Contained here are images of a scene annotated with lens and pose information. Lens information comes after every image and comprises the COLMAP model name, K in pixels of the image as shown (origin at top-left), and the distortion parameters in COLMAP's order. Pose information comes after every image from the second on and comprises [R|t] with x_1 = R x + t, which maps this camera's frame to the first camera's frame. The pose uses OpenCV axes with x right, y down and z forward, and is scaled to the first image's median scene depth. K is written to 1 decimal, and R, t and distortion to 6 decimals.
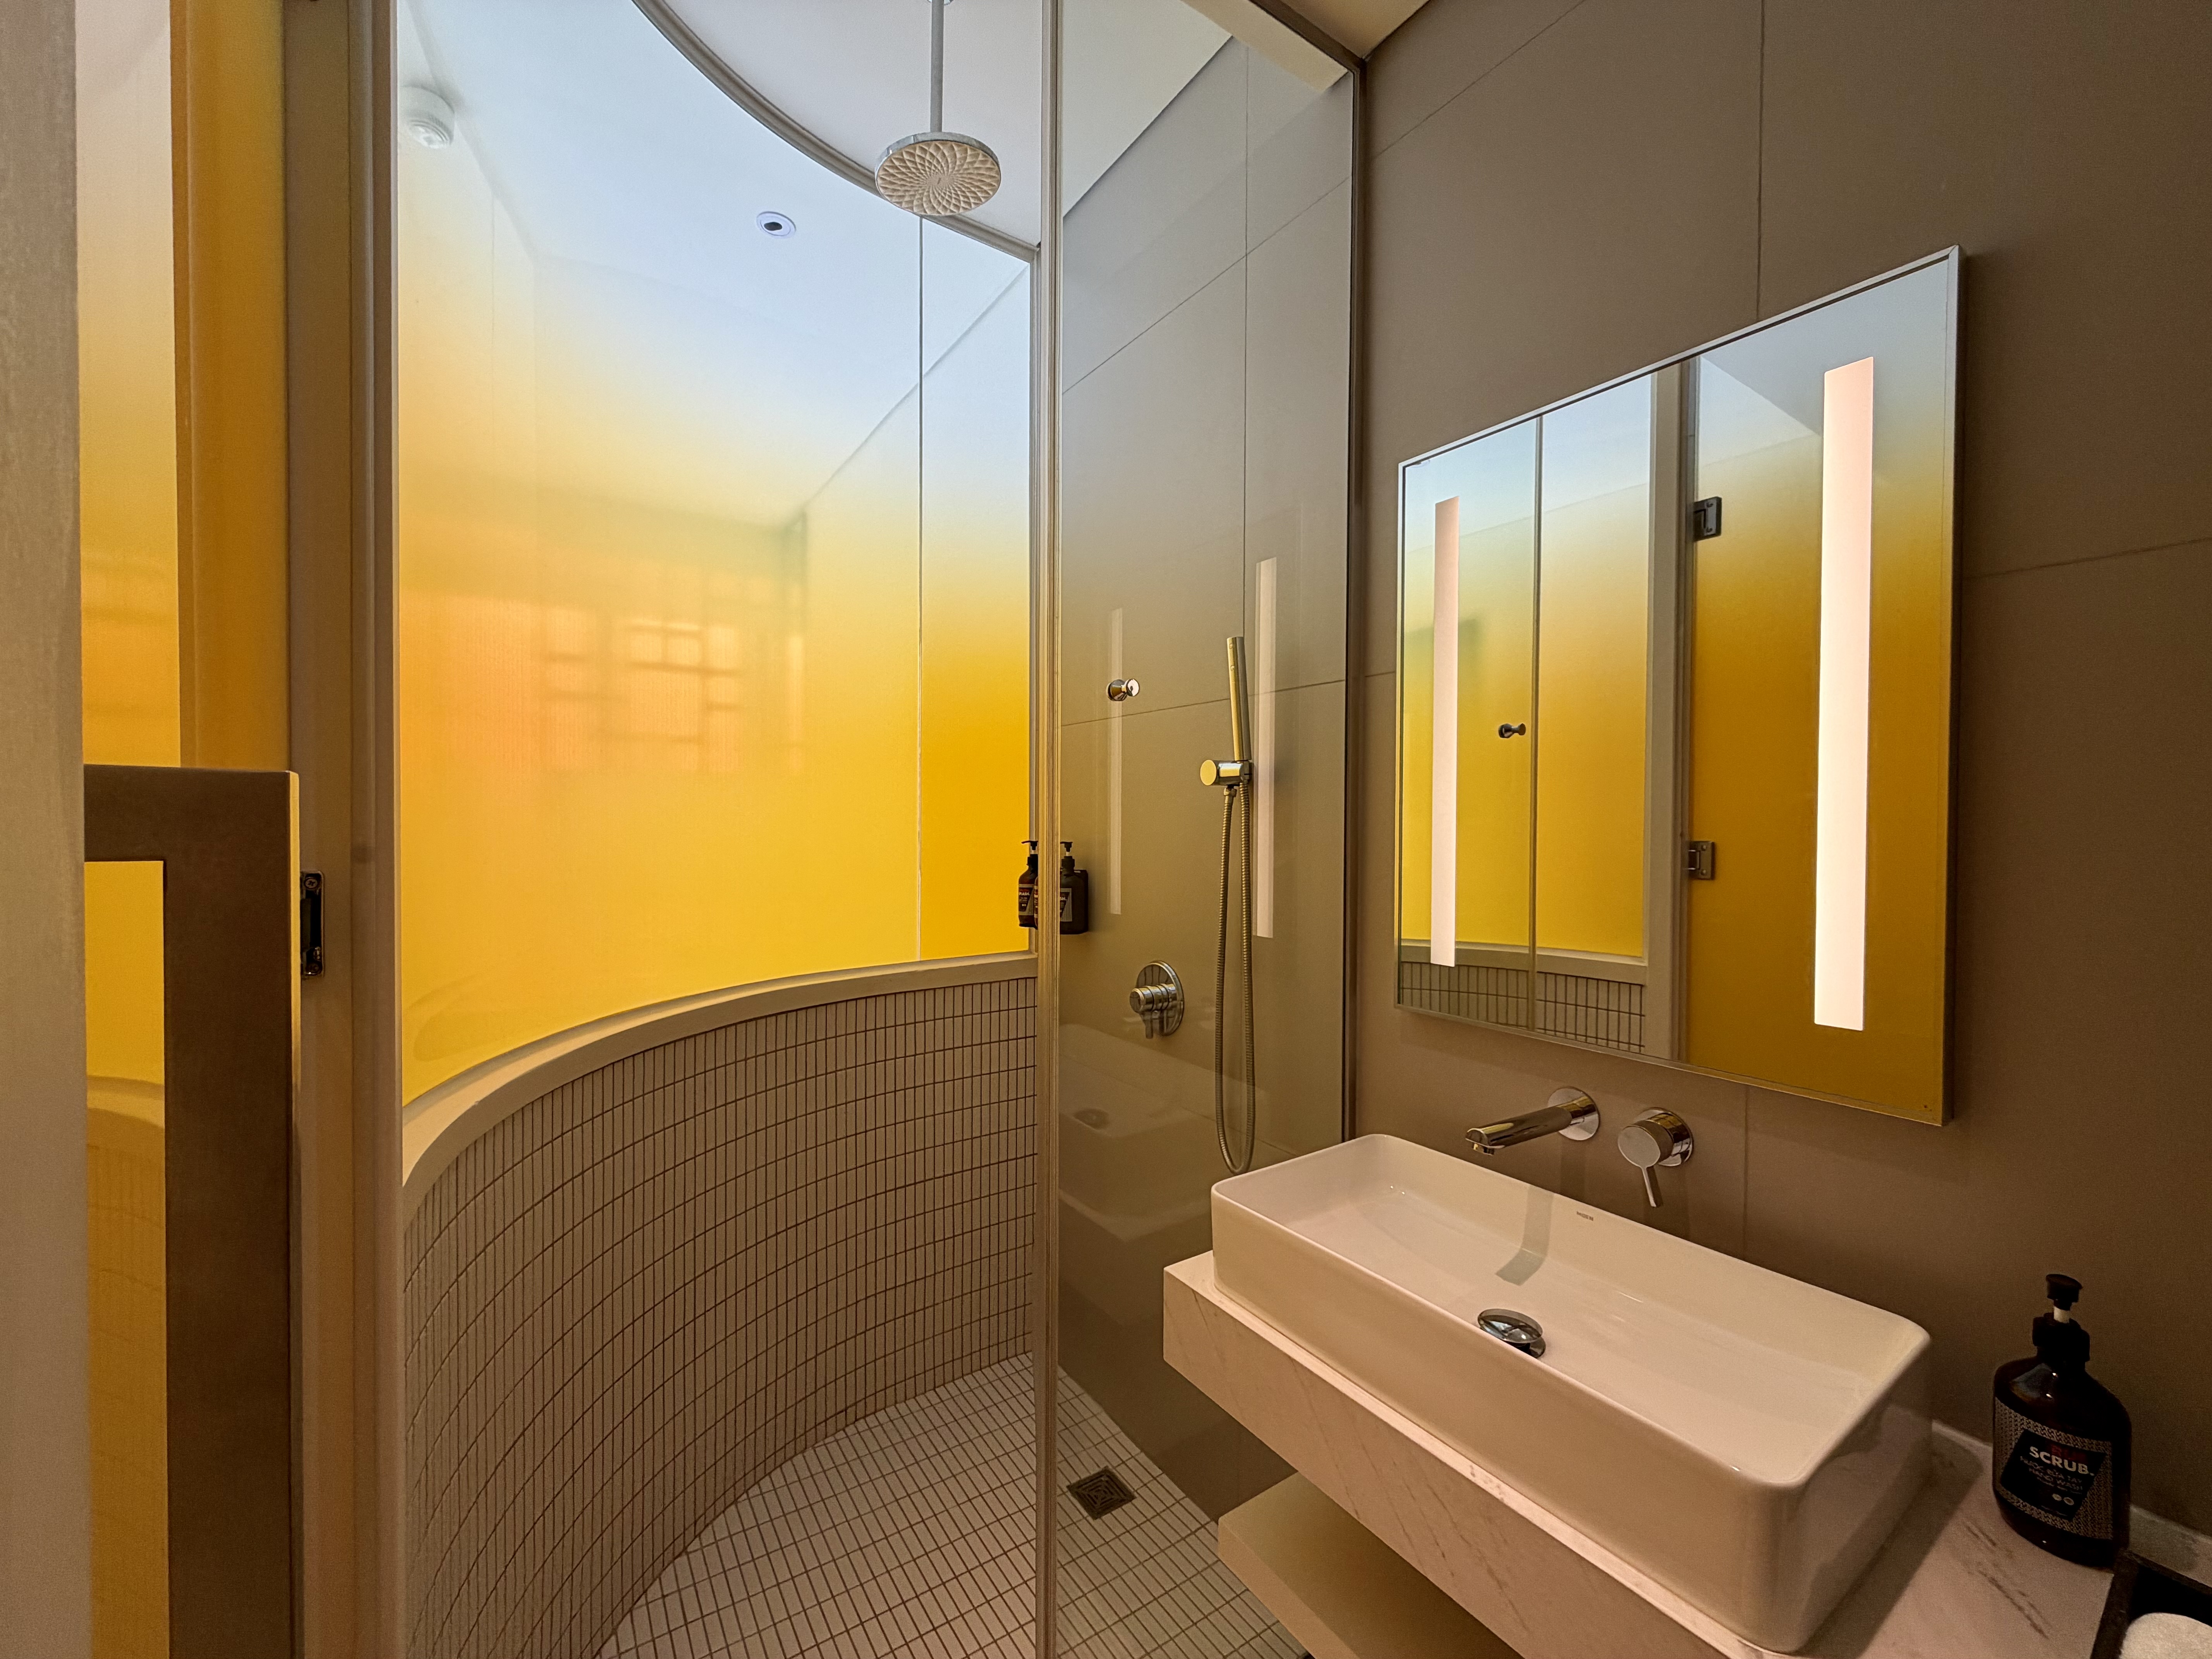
lens RADIAL K [[884.0, 0, 1106.0], [0, 884.0, 829.5], [0, 0, 1]] dist [0.000859, 0.000314]
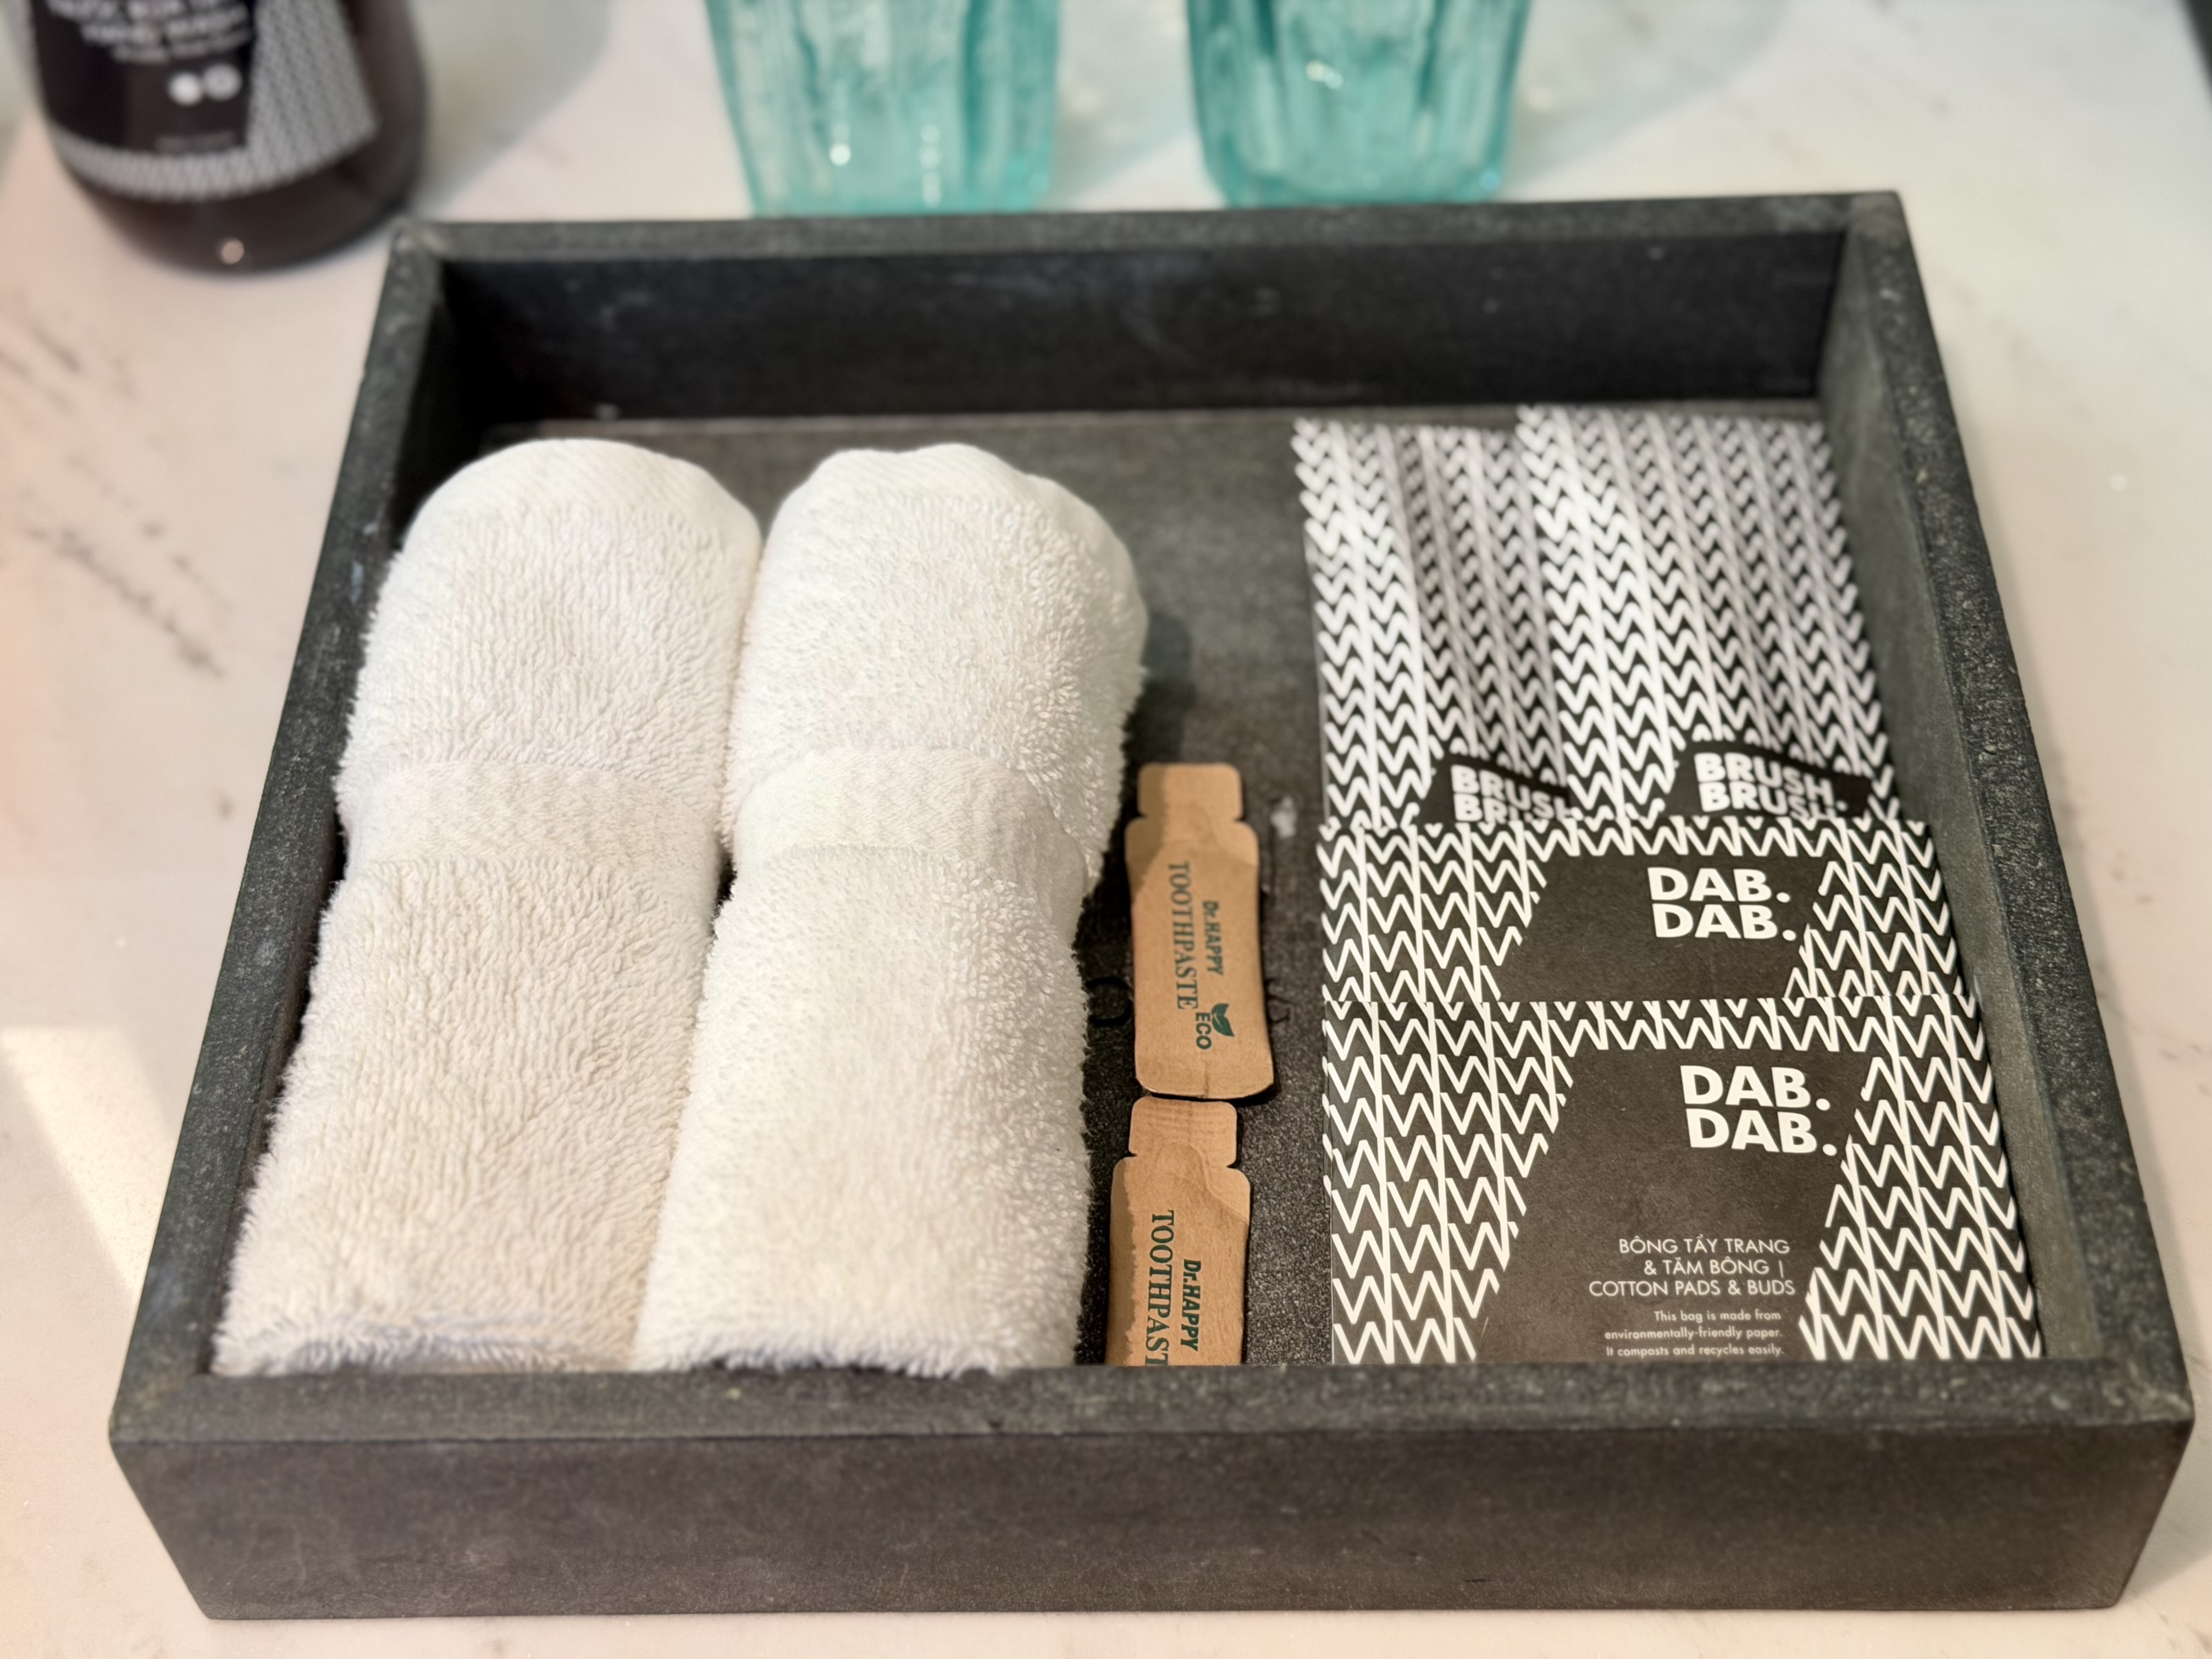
lens RADIAL K [[3028.0, 0, 1106.0], [0, 3028.0, 829.5], [0, 0, 1]] dist [0.119629, -0.058179]
pose [[0.570330, -0.652972, 0.498348, 0.659977], [0.057301, 0.636843, 0.768861, 0.259502], [-0.819415, -0.409948, 0.400627, 0.383325]]
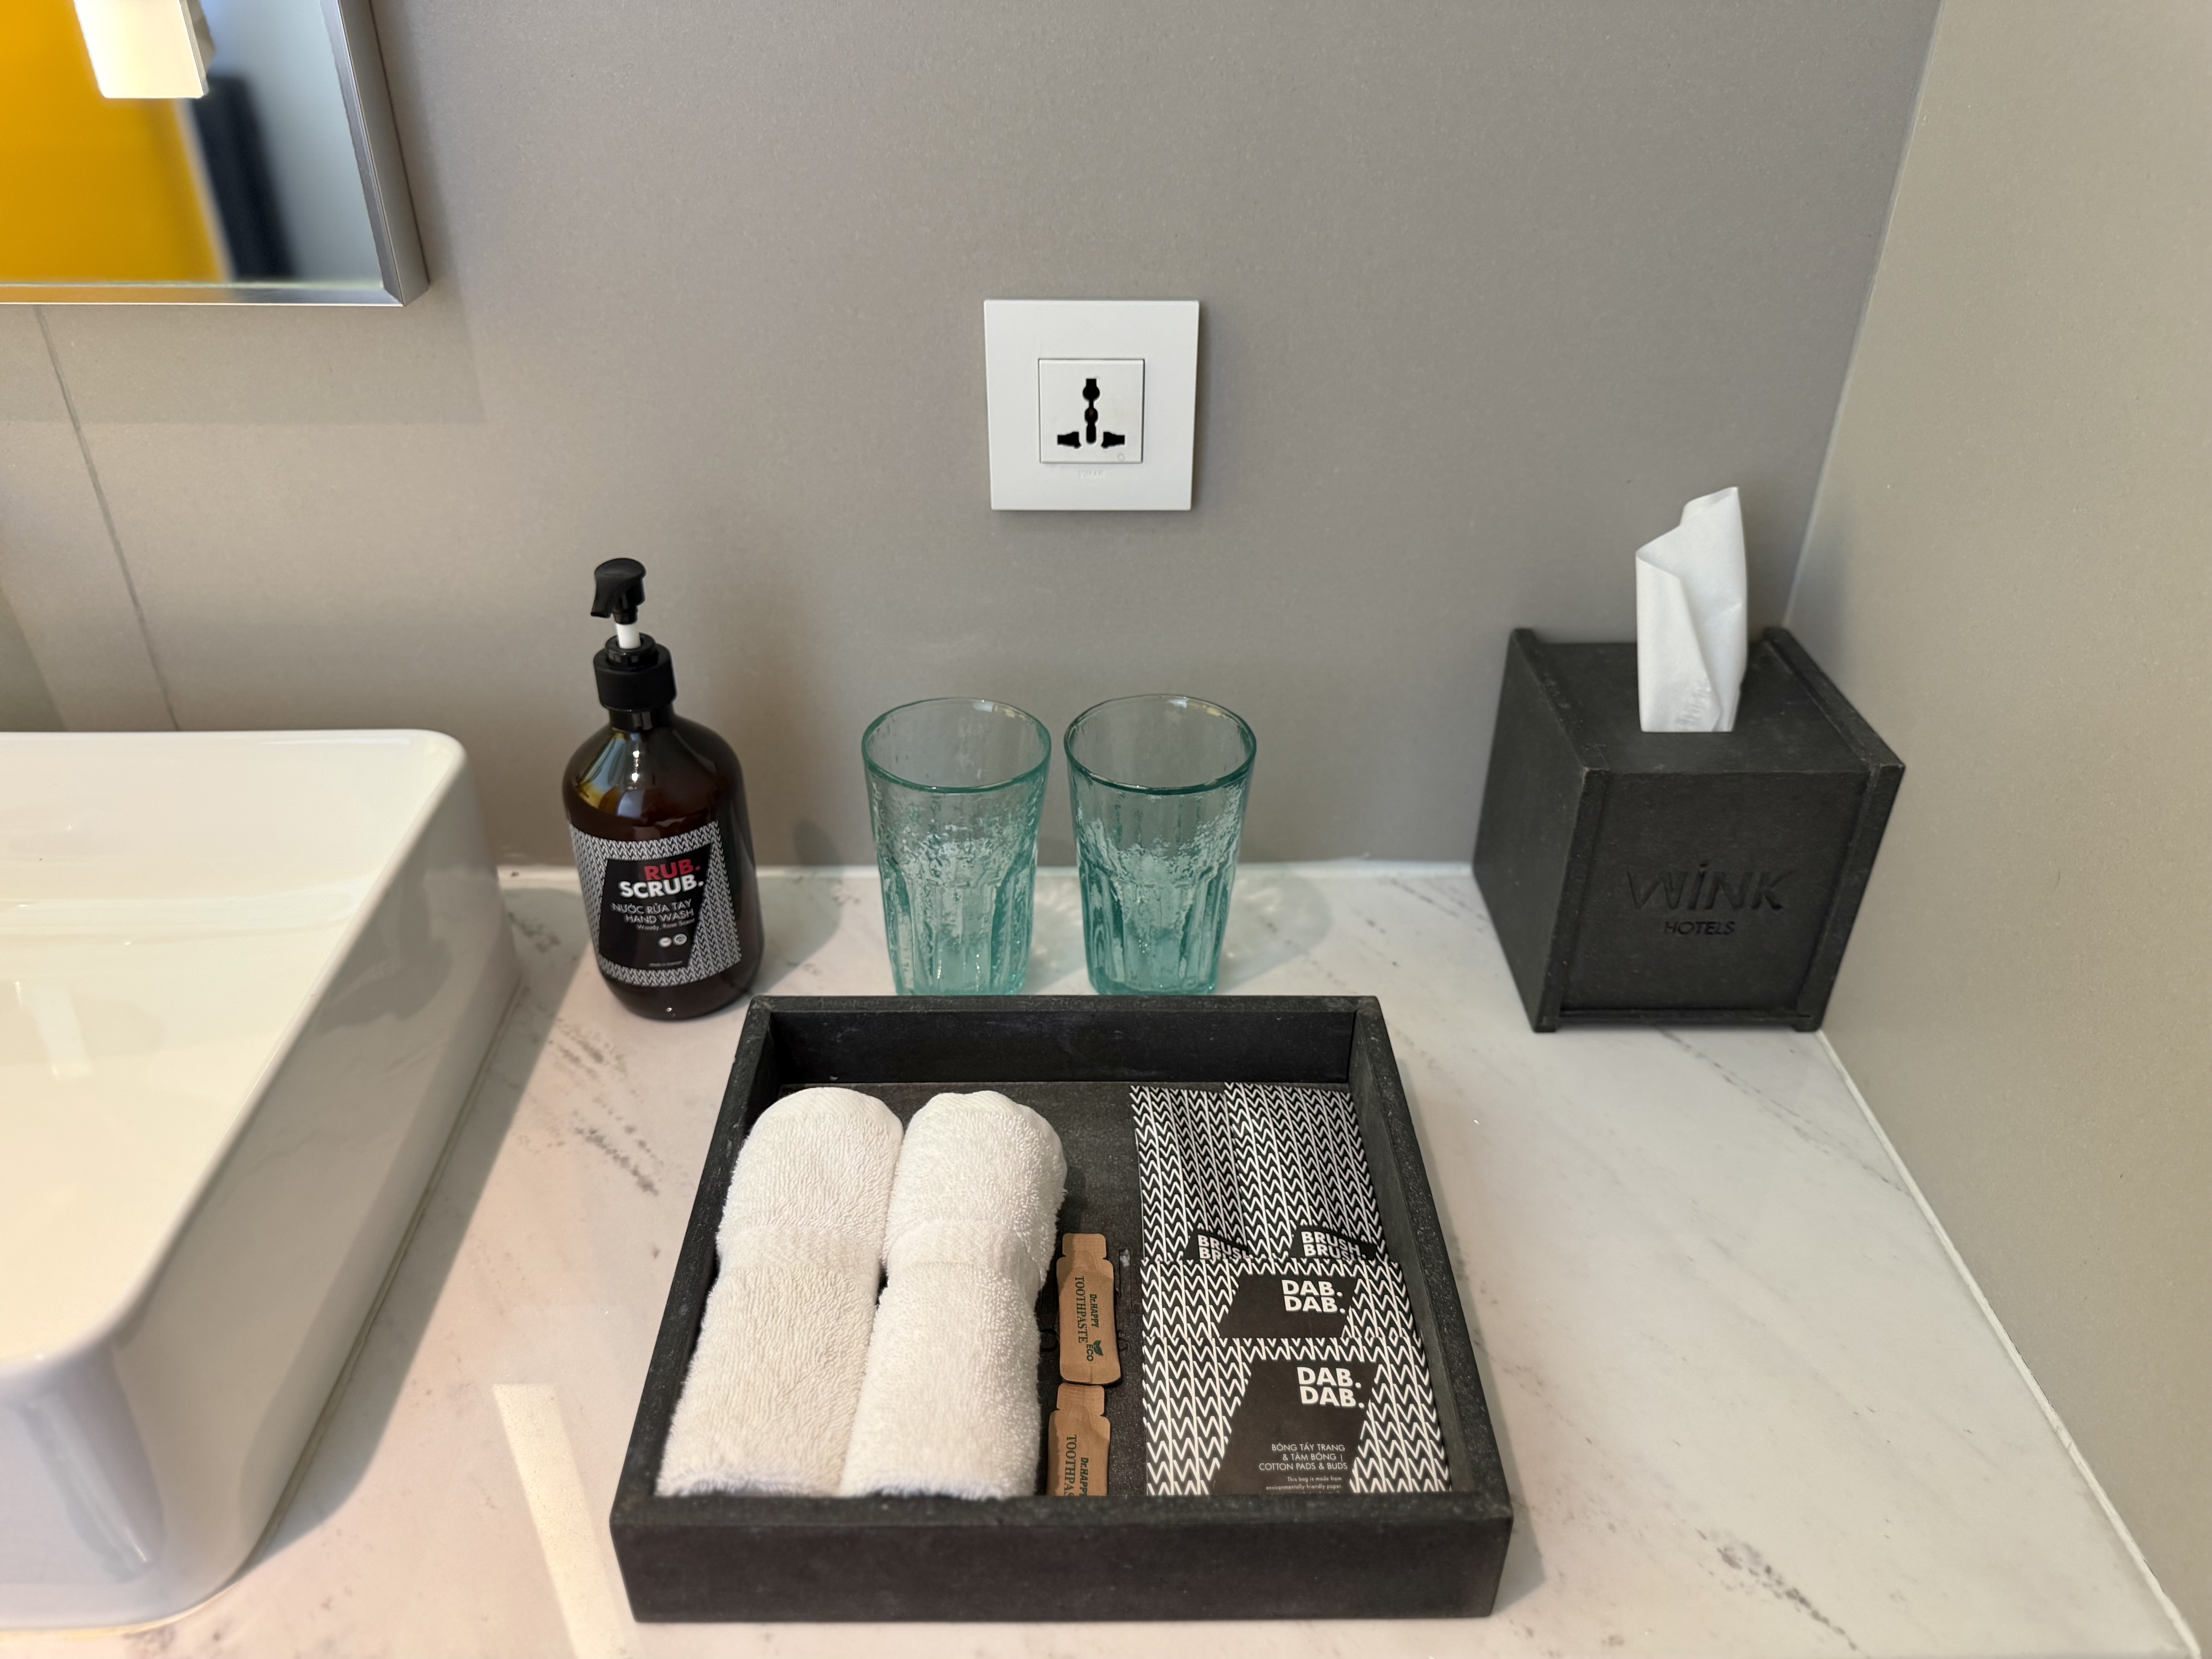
lens RADIAL K [[1578.2, 0, 1106.0], [0, 1578.2, 829.5], [0, 0, 1]] dist [0.172648, -0.411905]
pose [[0.546997, -0.455604, 0.702295, 0.535834], [0.007957, 0.841719, 0.539857, 0.148392], [-0.837097, -0.289712, 0.464043, 0.311822]]
